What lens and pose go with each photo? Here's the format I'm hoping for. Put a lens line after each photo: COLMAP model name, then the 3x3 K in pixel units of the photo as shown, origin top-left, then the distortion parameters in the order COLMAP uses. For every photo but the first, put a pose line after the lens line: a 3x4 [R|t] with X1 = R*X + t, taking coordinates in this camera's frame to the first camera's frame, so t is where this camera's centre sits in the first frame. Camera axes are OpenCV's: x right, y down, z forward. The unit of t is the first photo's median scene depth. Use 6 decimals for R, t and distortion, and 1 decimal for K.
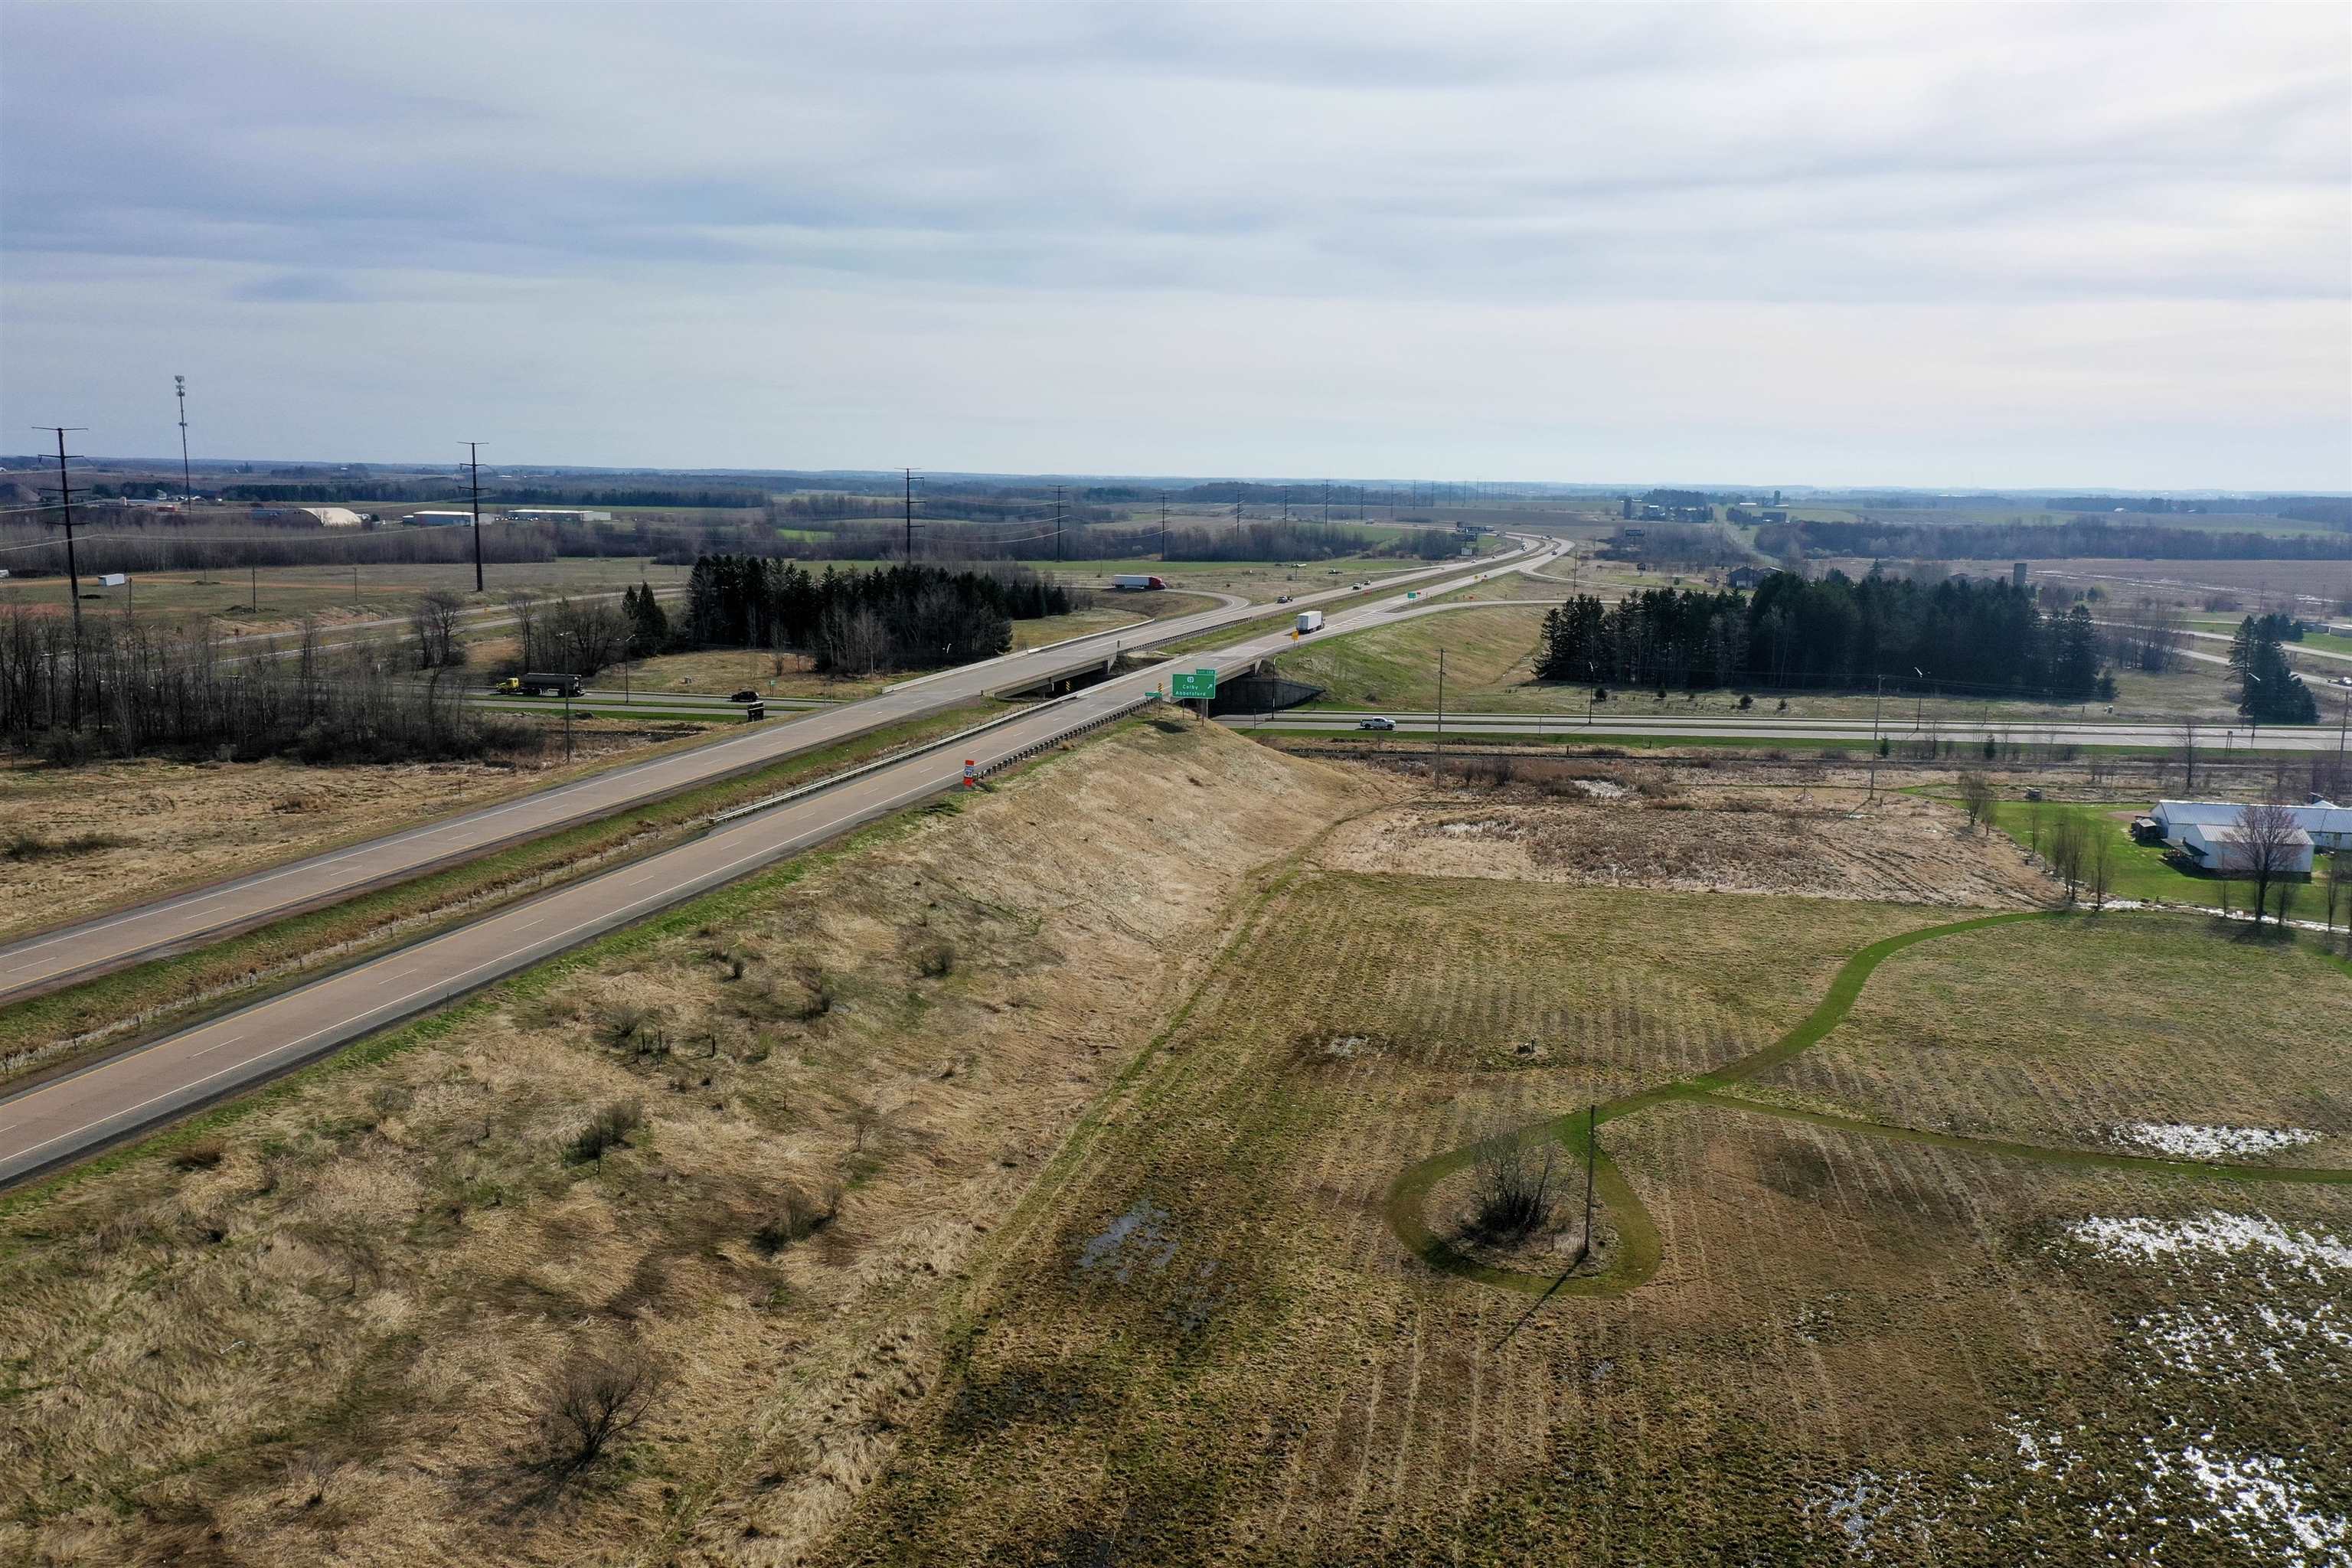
lens RADIAL K [[1869.2, 0, 1176.0], [0, 1869.2, 784.0], [0, 0, 1]] dist [0.025224, -0.002524]
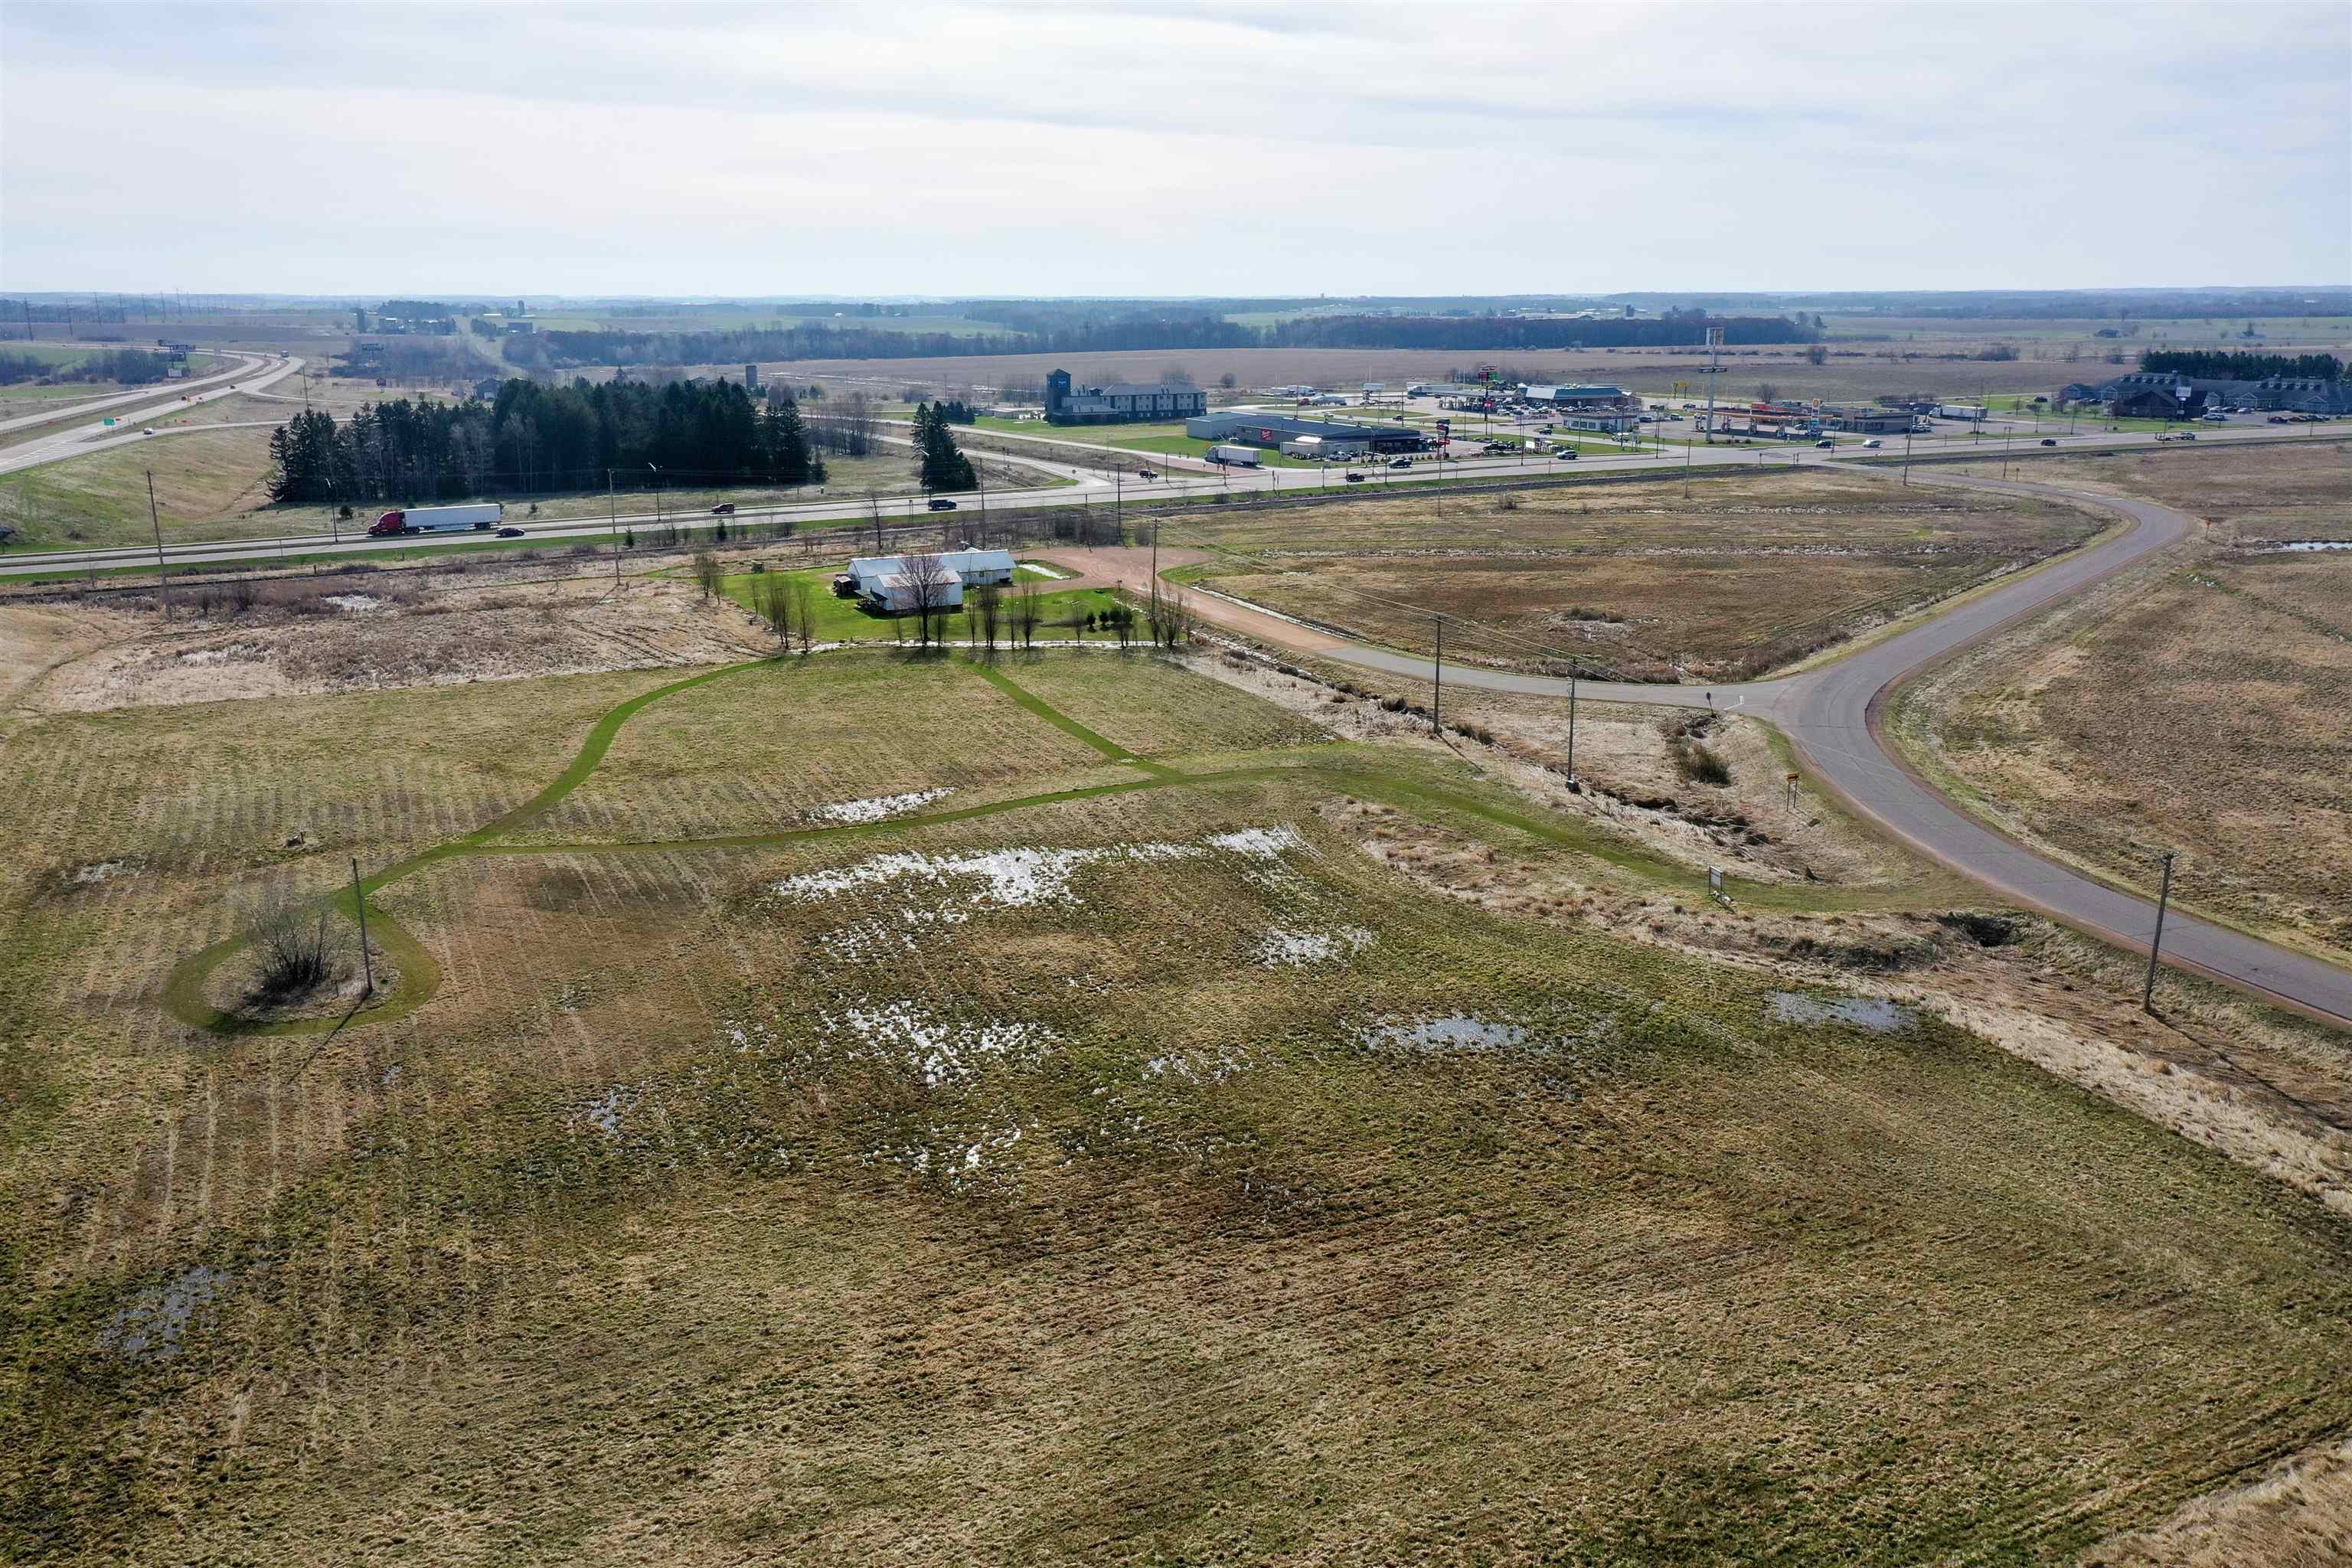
lens RADIAL K [[1869.2, 0, 1176.0], [0, 1869.2, 784.0], [0, 0, 1]] dist [0.025224, -0.002524]
pose [[0.807671, -0.164508, 0.566220, -0.004620], [0.108947, 0.985393, 0.130889, 0.024835], [-0.579481, -0.044028, 0.813796, -0.130445]]
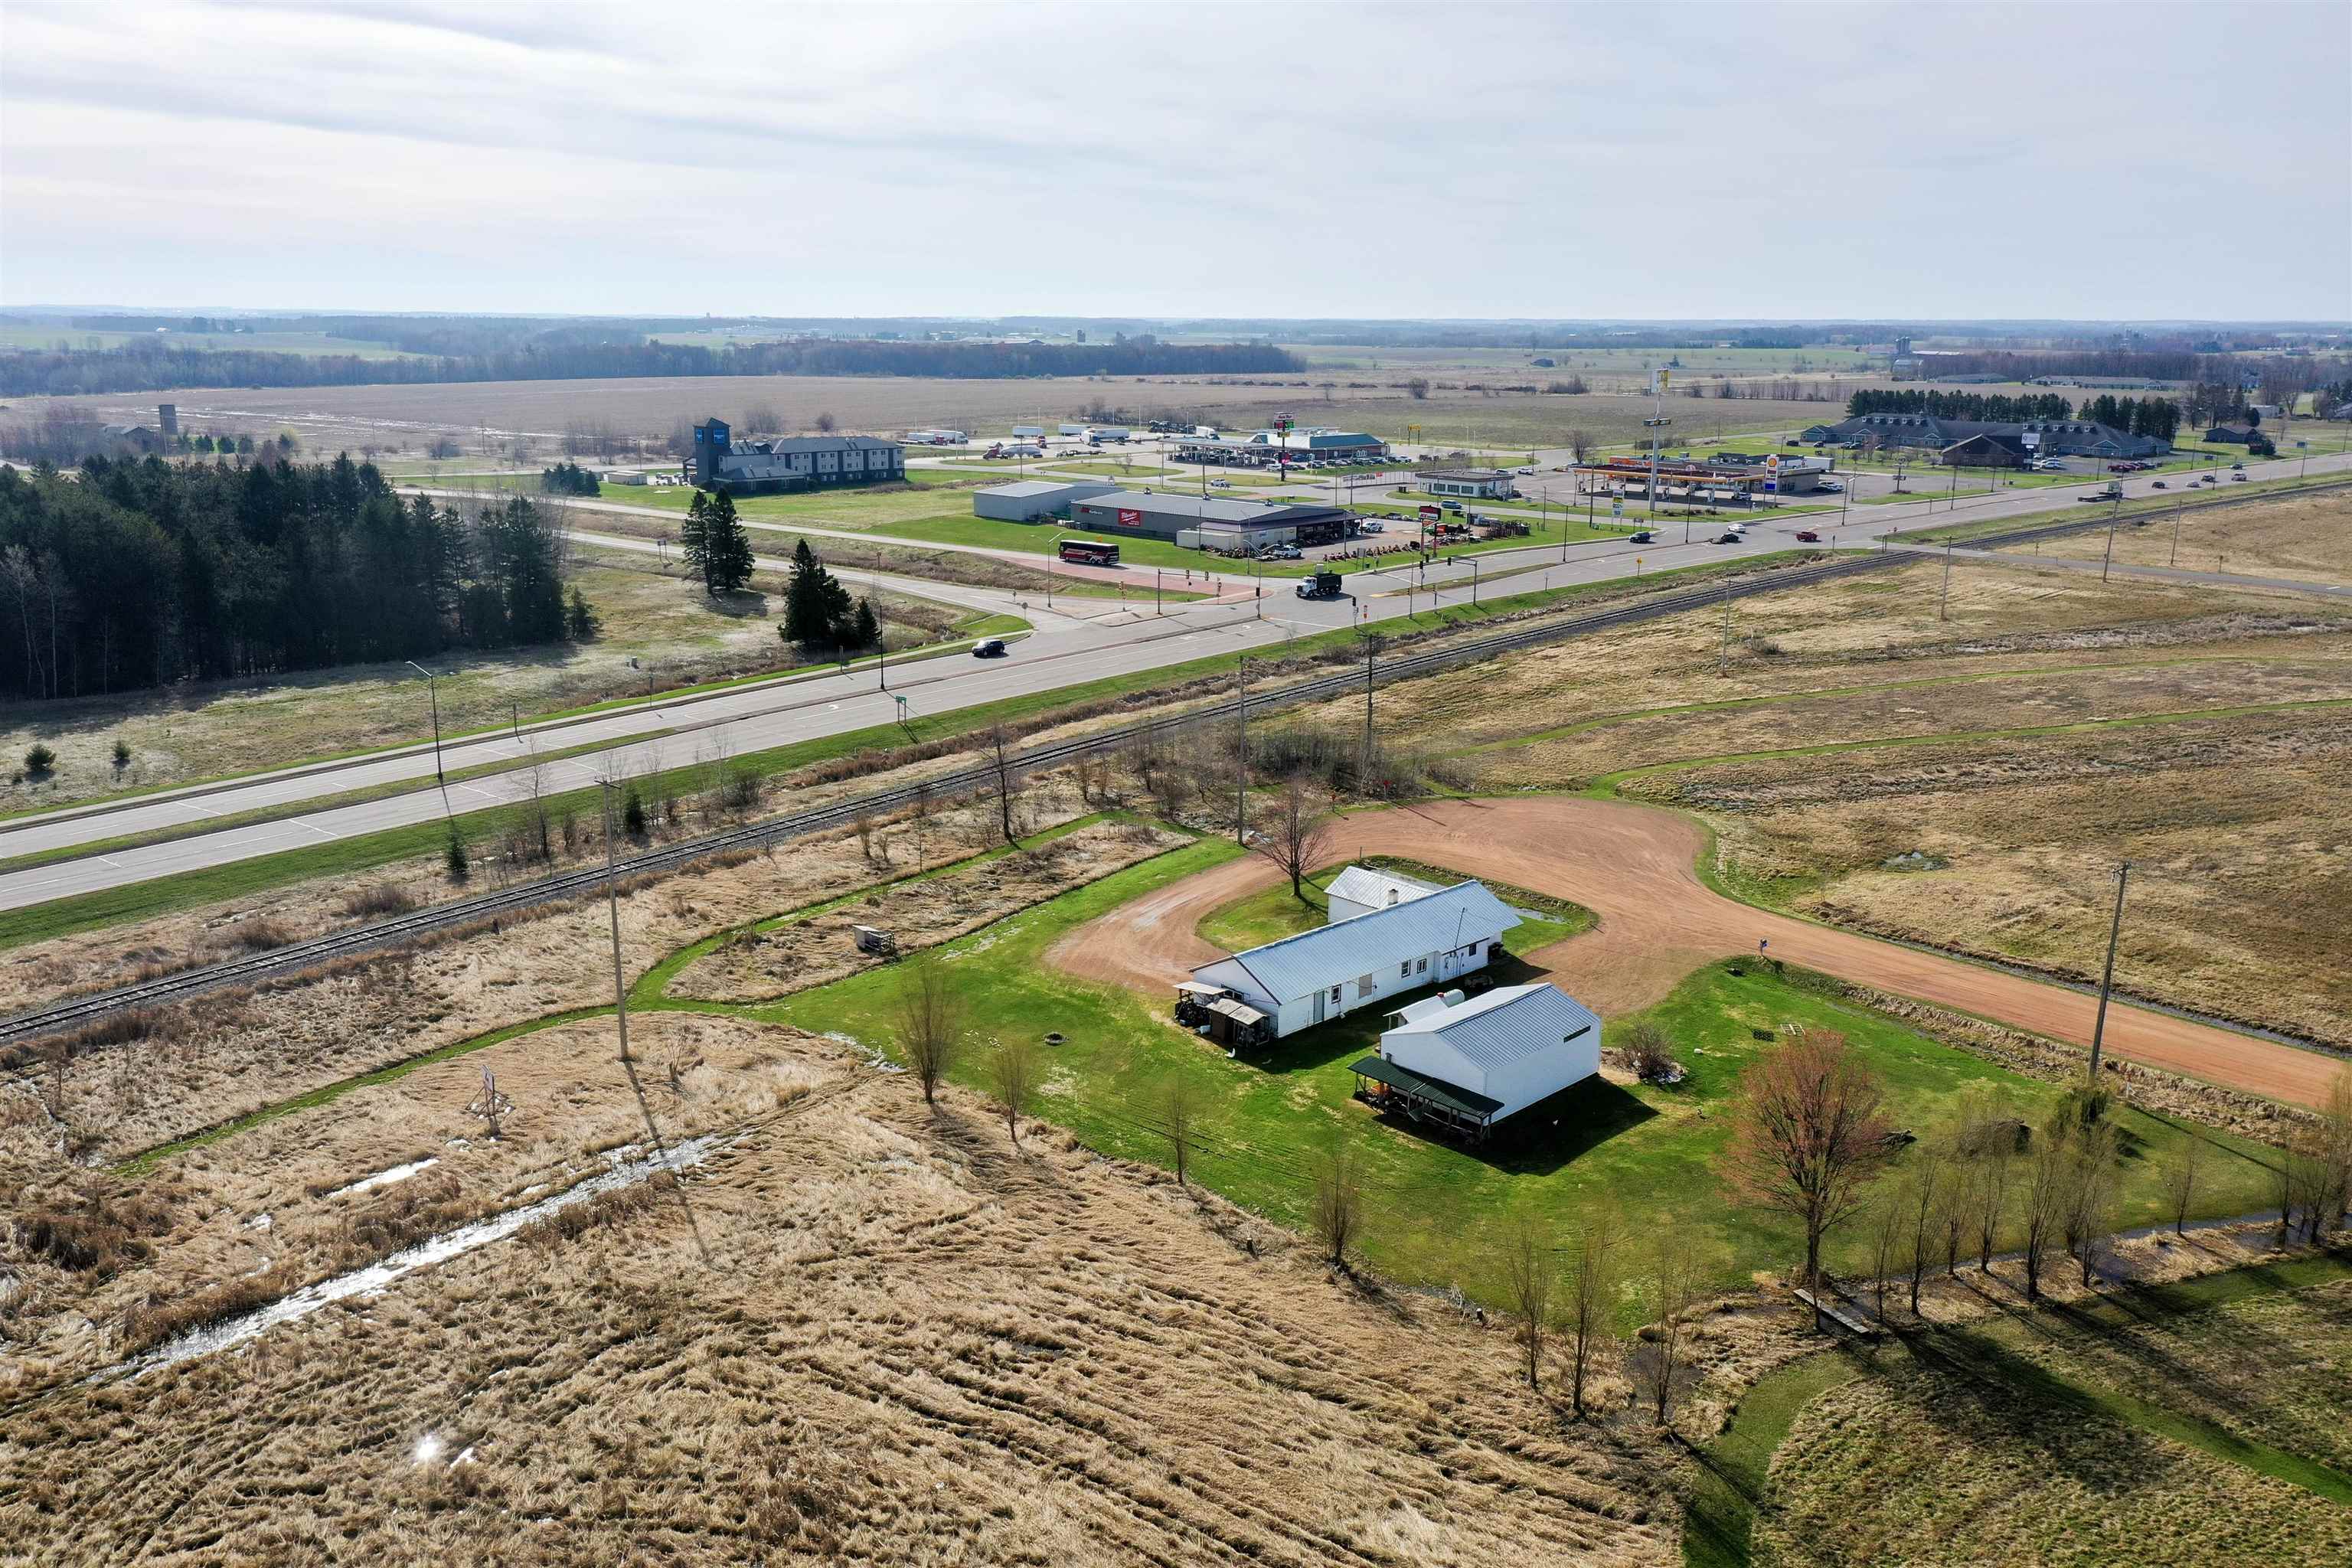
lens RADIAL K [[1869.2, 0, 1176.0], [0, 1869.2, 784.0], [0, 0, 1]] dist [0.025224, -0.002524]
pose [[0.574141, -0.207269, 0.792087, 0.186256], [0.132854, 0.978190, 0.159669, -0.176661], [-0.807906, 0.013559, 0.589155, 1.079075]]
